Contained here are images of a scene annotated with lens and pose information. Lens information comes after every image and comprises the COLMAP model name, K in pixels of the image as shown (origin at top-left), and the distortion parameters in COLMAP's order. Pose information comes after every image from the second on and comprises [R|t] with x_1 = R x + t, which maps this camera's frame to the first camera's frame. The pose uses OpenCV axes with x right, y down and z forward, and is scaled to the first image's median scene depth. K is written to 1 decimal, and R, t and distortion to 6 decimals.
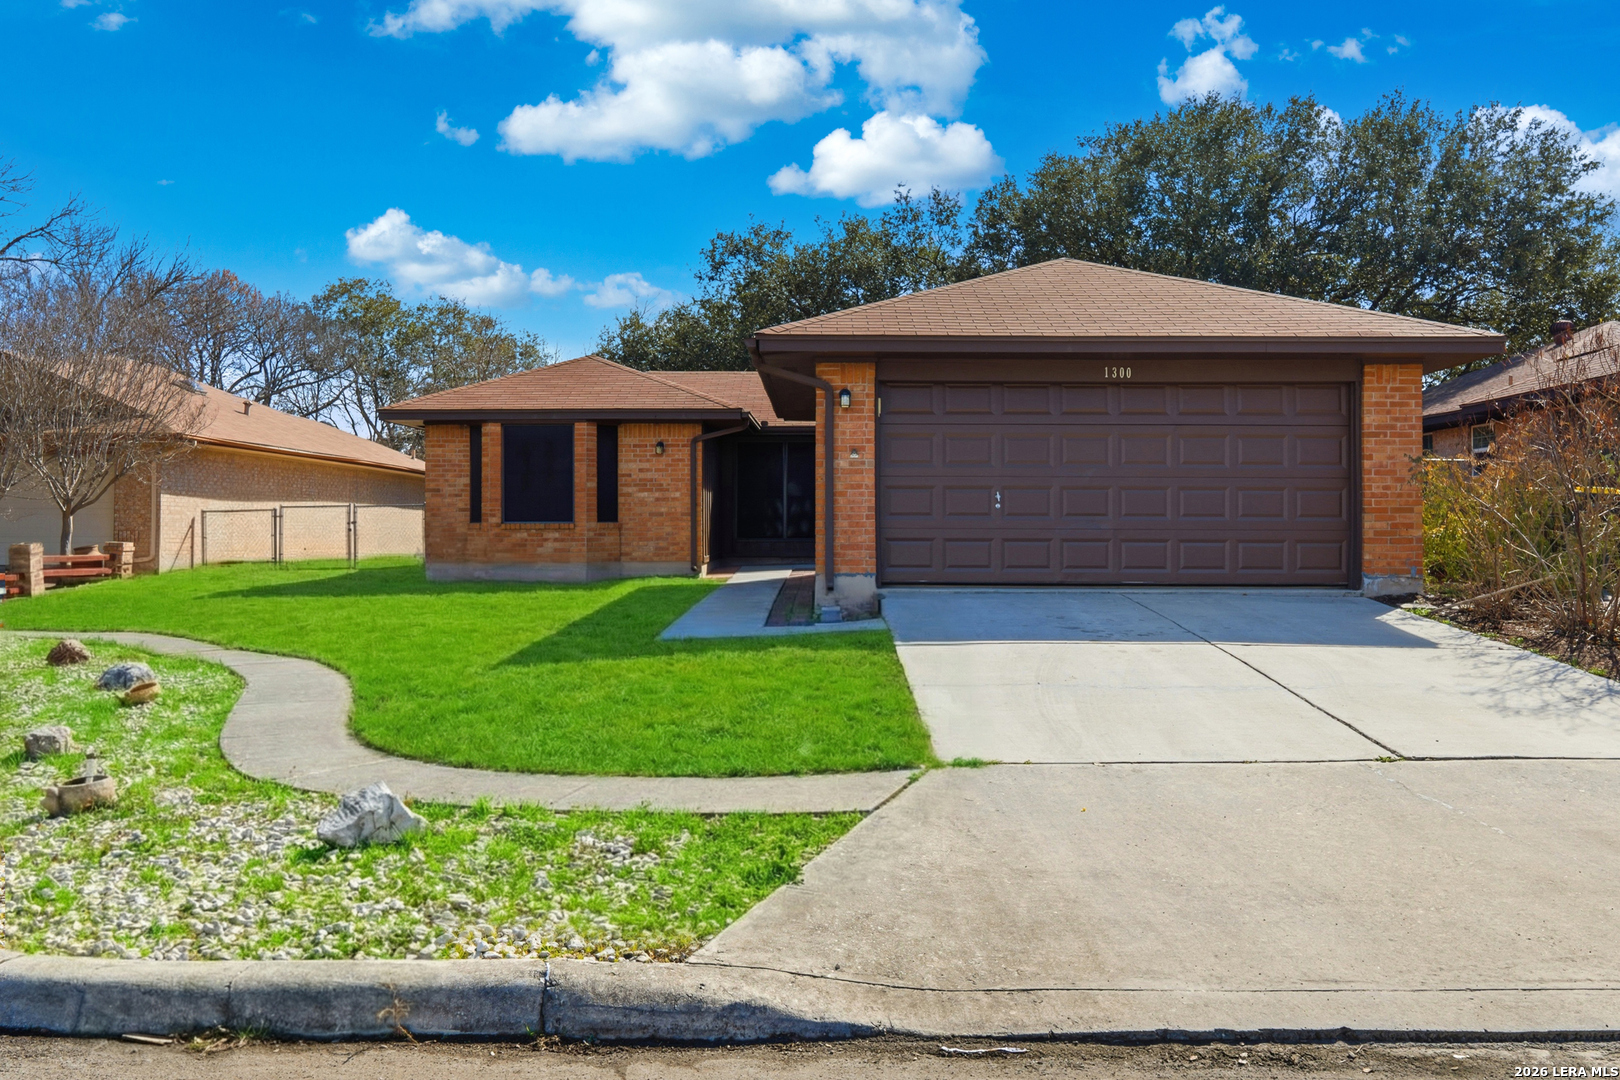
lens RADIAL K [[1300.9, 0, 806.9], [0, 1300.9, 536.2], [0, 0, 1]] dist [0.009244, -0.003624]
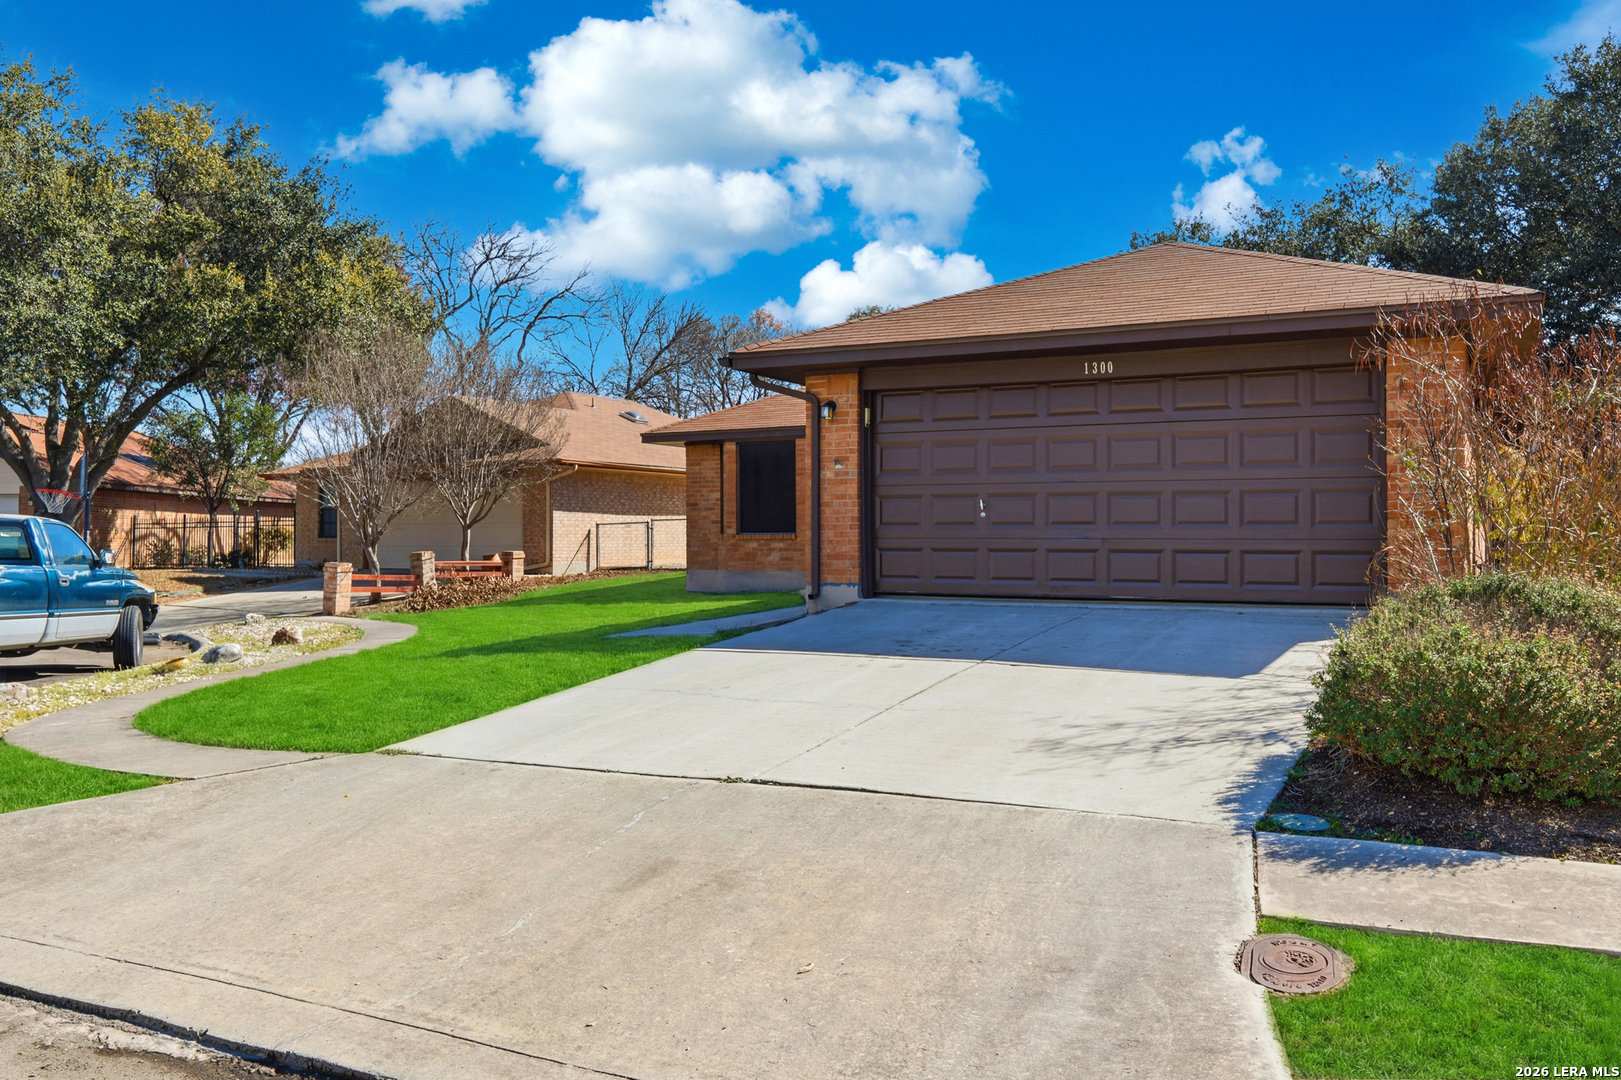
lens RADIAL K [[1301.8, 0, 805.1], [0, 1301.8, 542.1], [0, 0, 1]] dist [0.009244, -0.003624]
pose [[0.888226, -0.000146, -0.459407, 0.425220], [-0.001522, 0.999994, -0.003262, 0.000217], [0.459405, 0.003596, 0.888220, 0.081908]]
